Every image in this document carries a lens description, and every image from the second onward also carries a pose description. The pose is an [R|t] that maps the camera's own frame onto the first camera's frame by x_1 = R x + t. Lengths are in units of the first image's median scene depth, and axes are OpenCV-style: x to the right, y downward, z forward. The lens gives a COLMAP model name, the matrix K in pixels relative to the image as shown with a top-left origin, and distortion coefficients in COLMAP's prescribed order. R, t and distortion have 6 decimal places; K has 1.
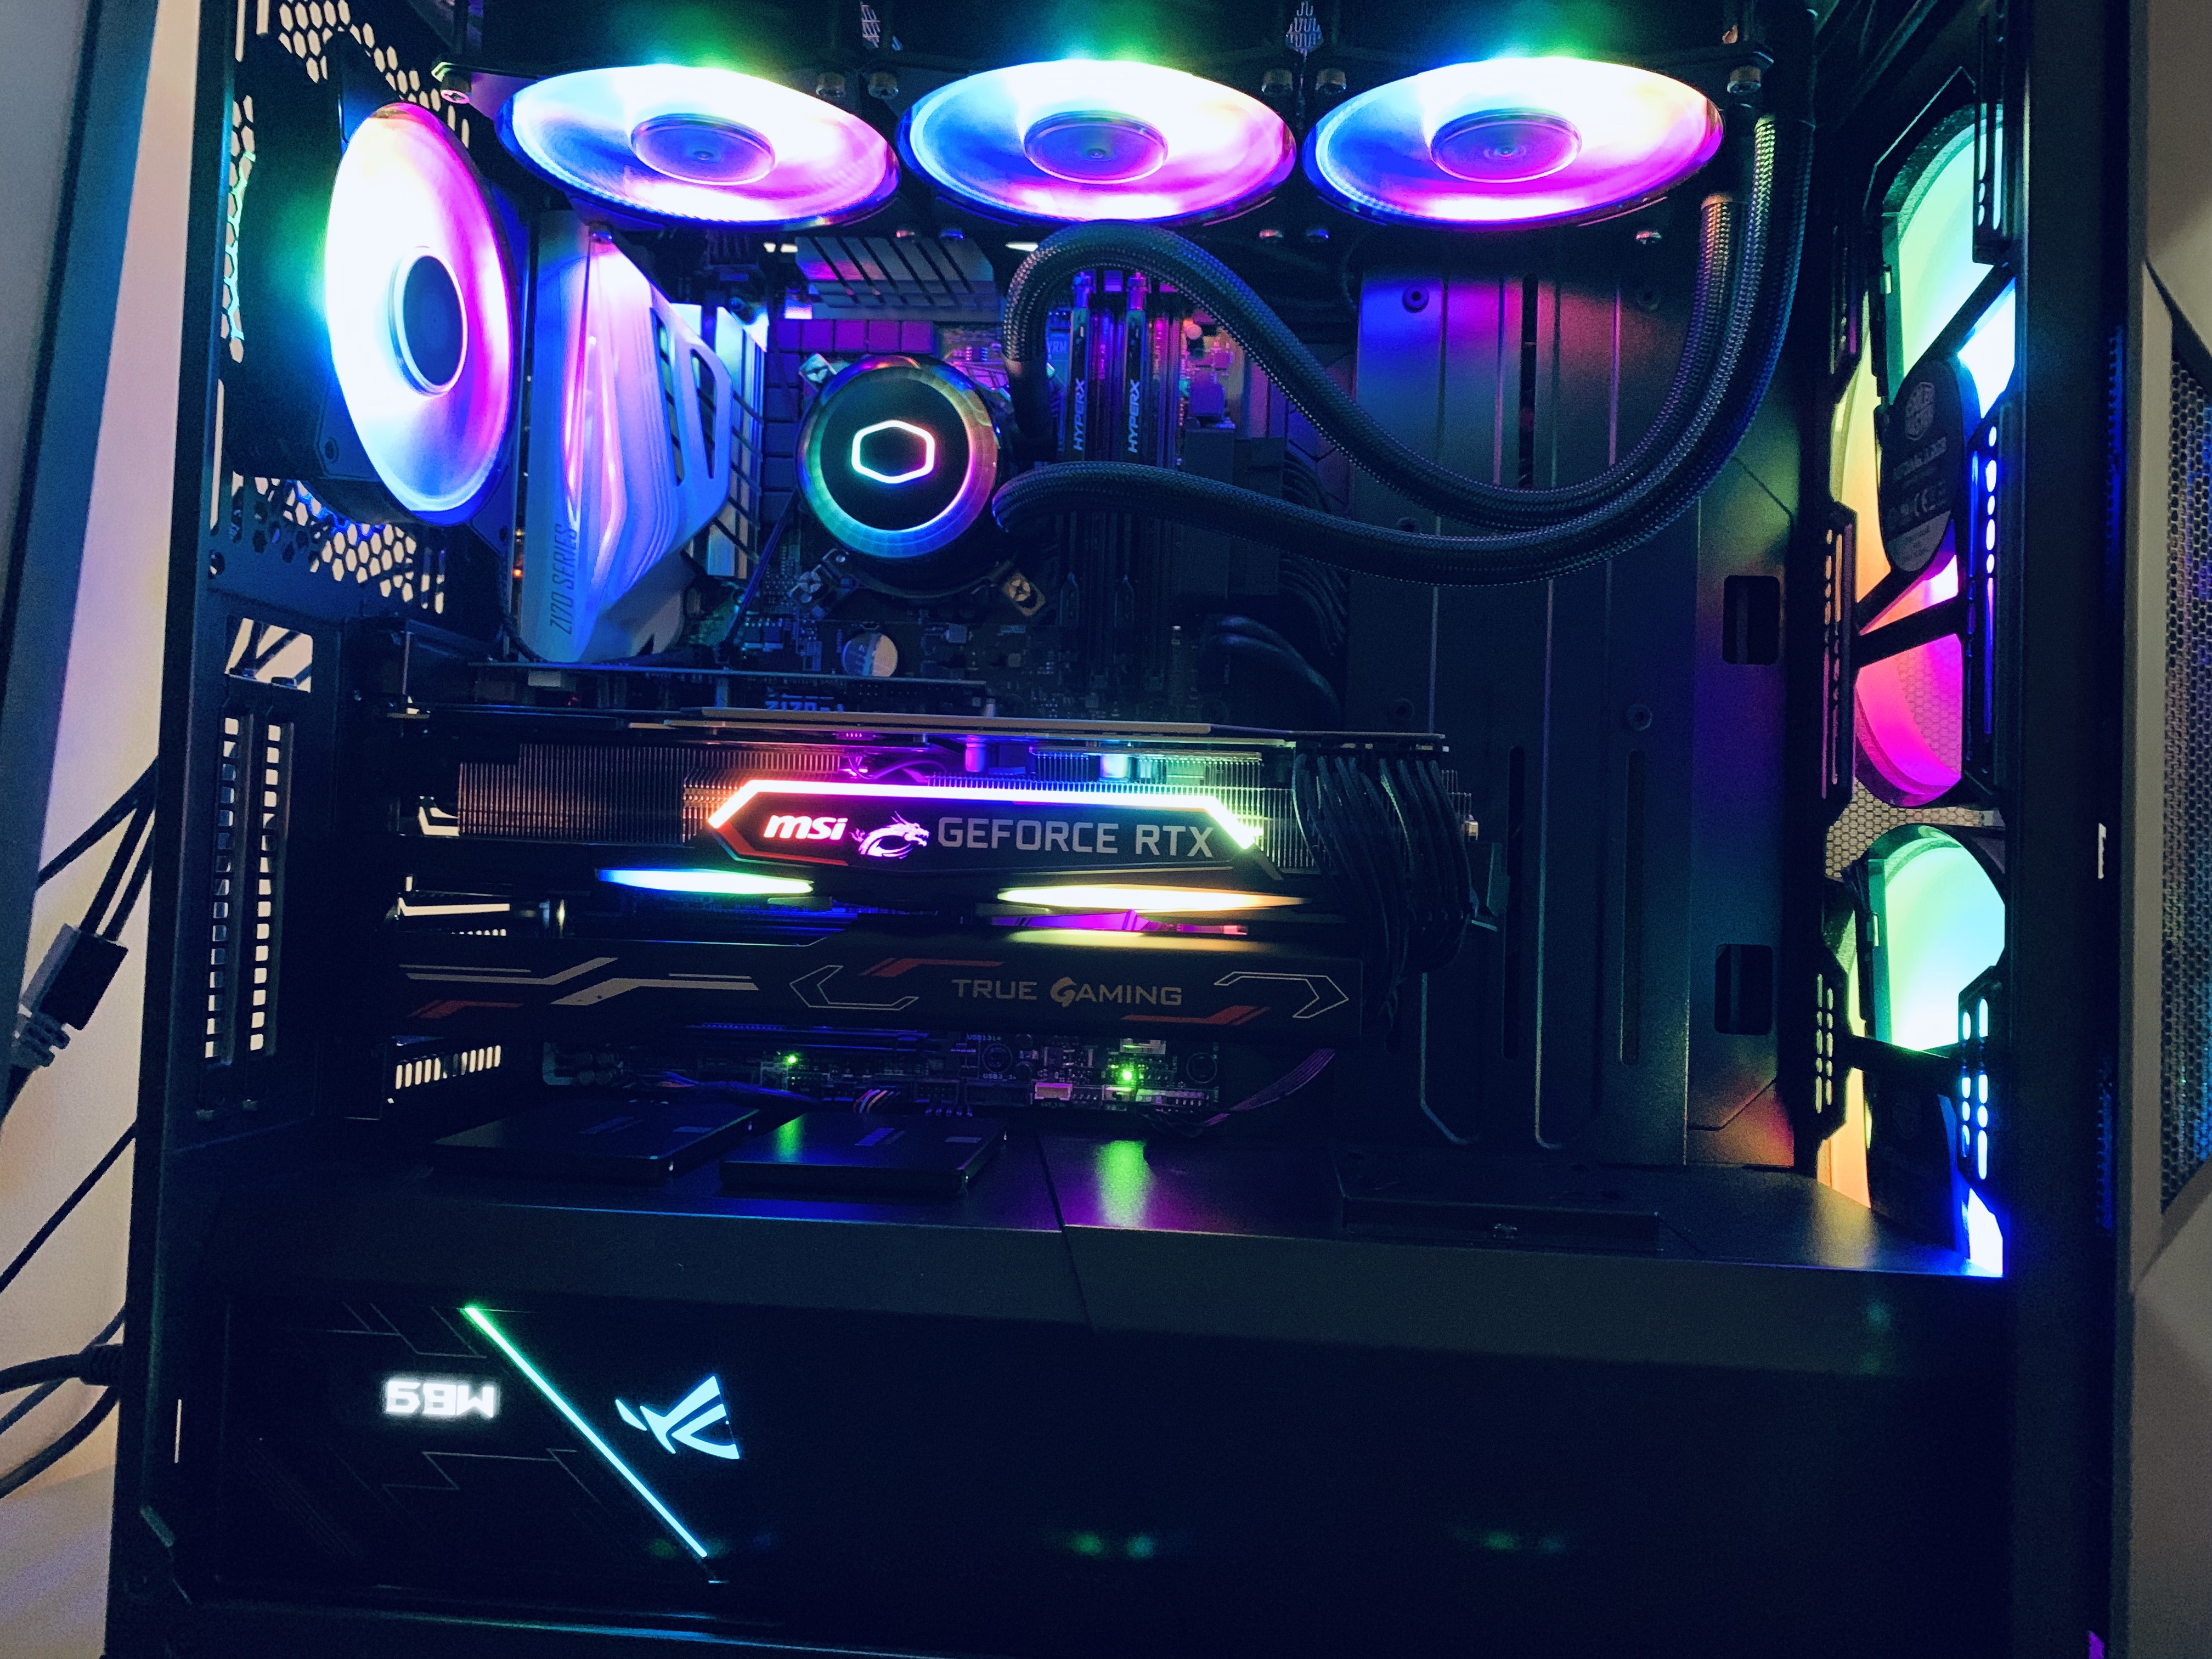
lens RADIAL K [[1700.5, 0, 1108.9], [0, 1700.5, 810.6], [0, 0, 1]] dist [-0.011546, -0.002935]
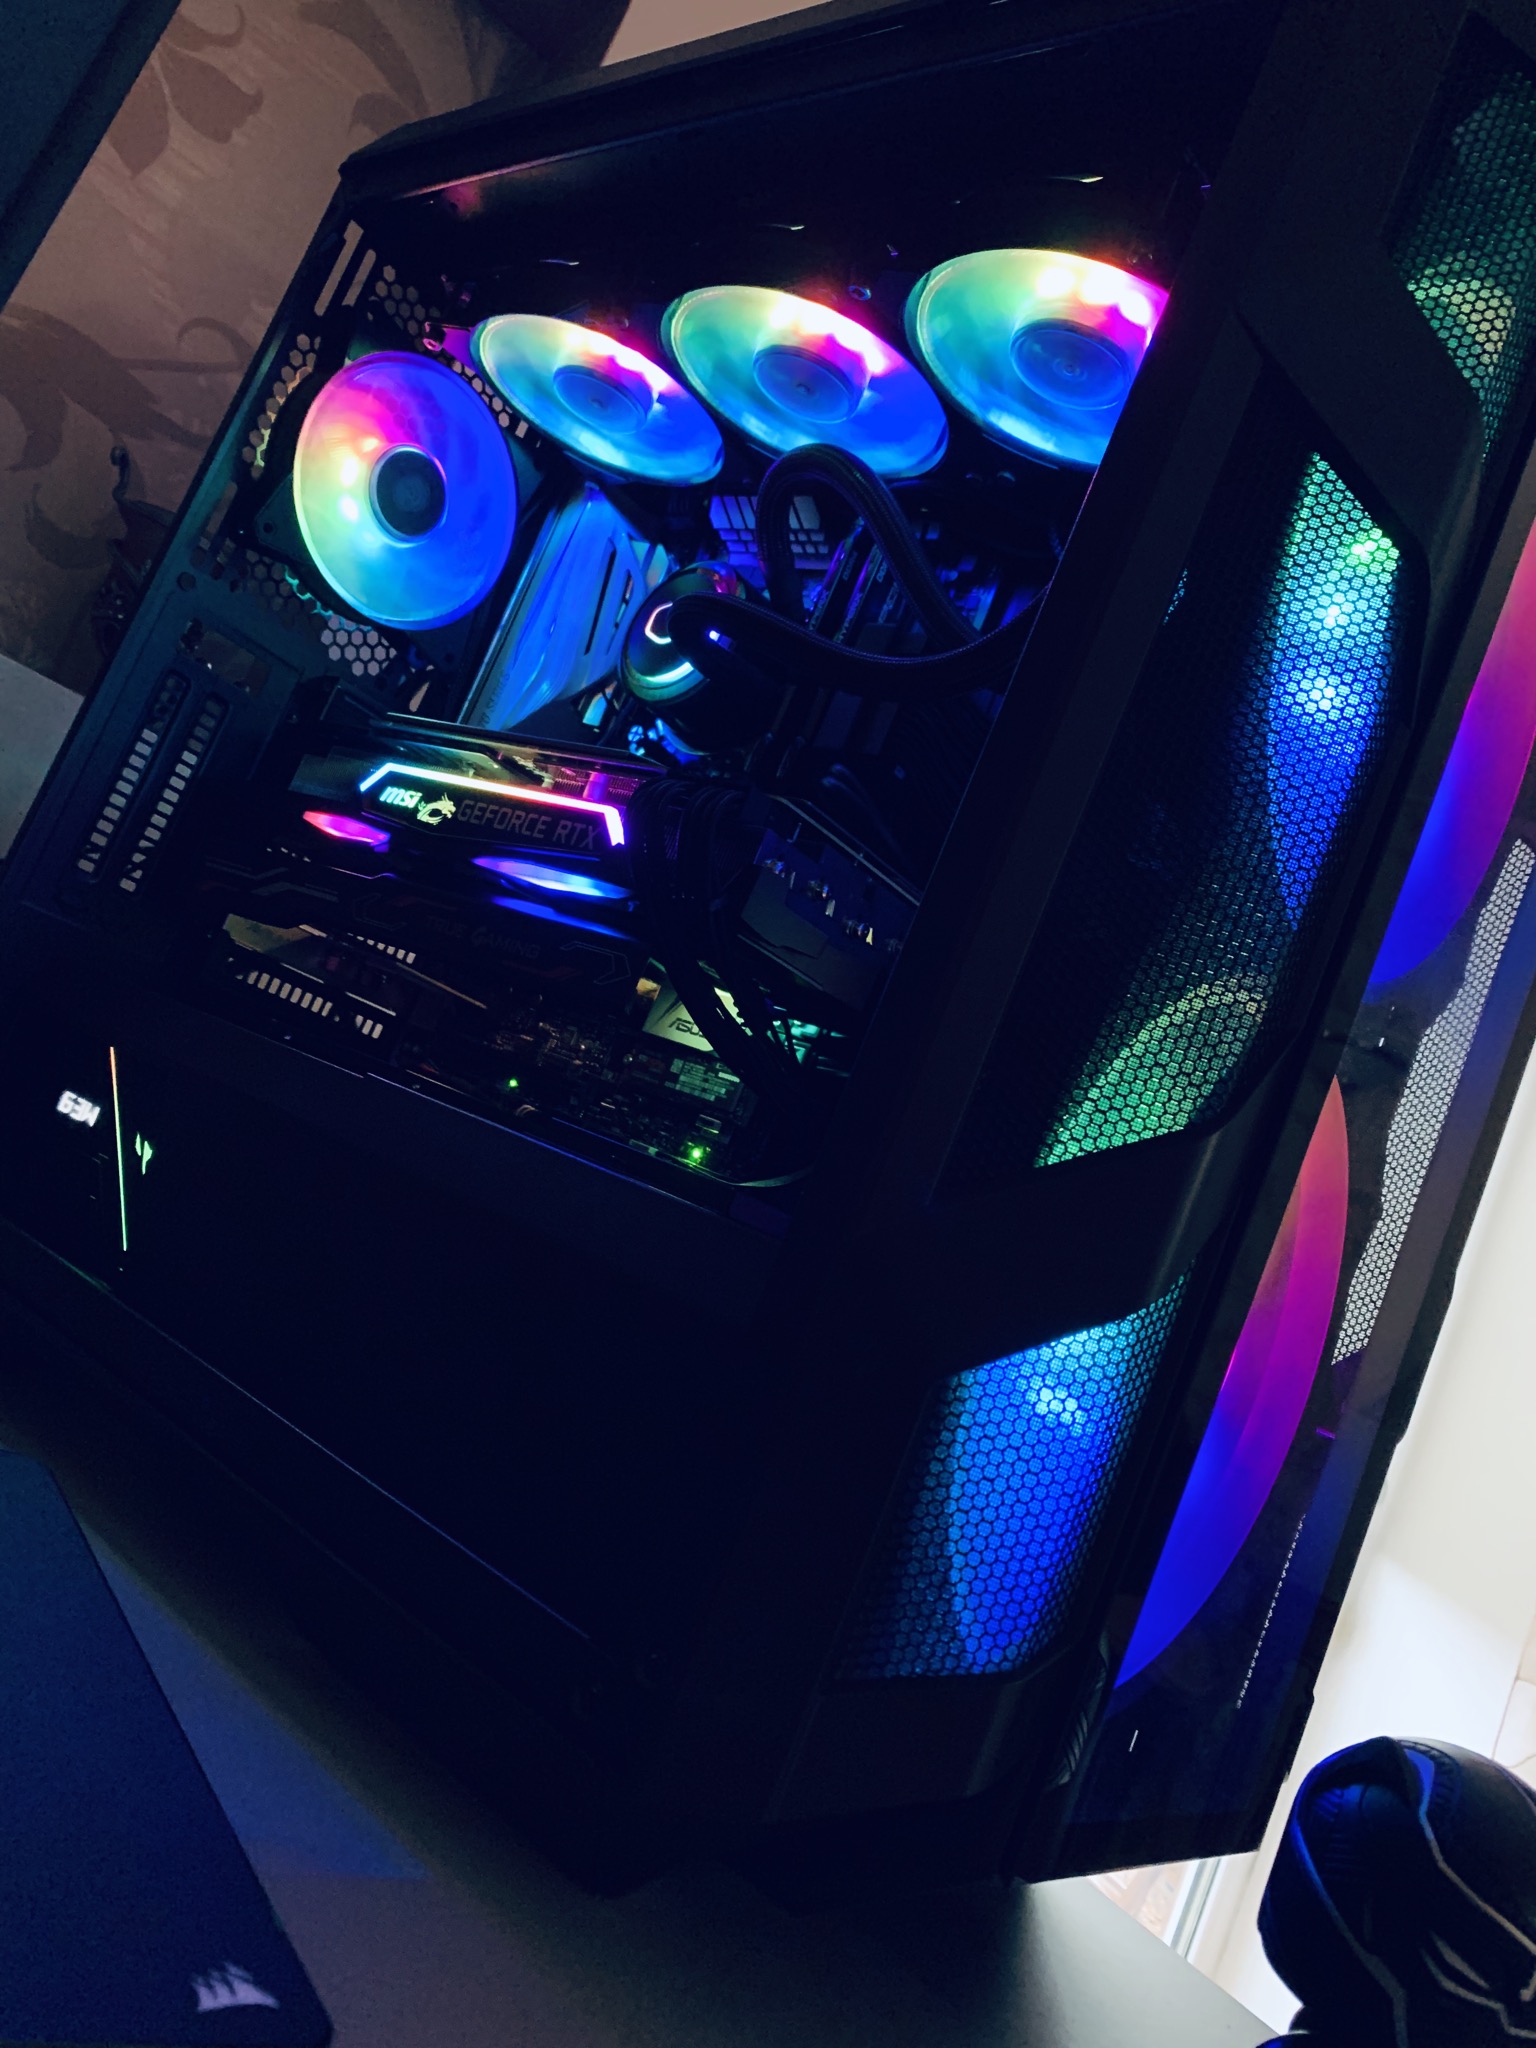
lens RADIAL K [[1557.6, 0, 798.5], [0, 1557.6, 1021.6], [0, 0, 1]] dist [0.000629, -0.000841]
pose [[0.784859, 0.196532, -0.587684, 0.852450], [-0.328057, 0.936353, -0.124991, 0.232359], [0.525714, 0.290894, 0.799378, 0.214929]]
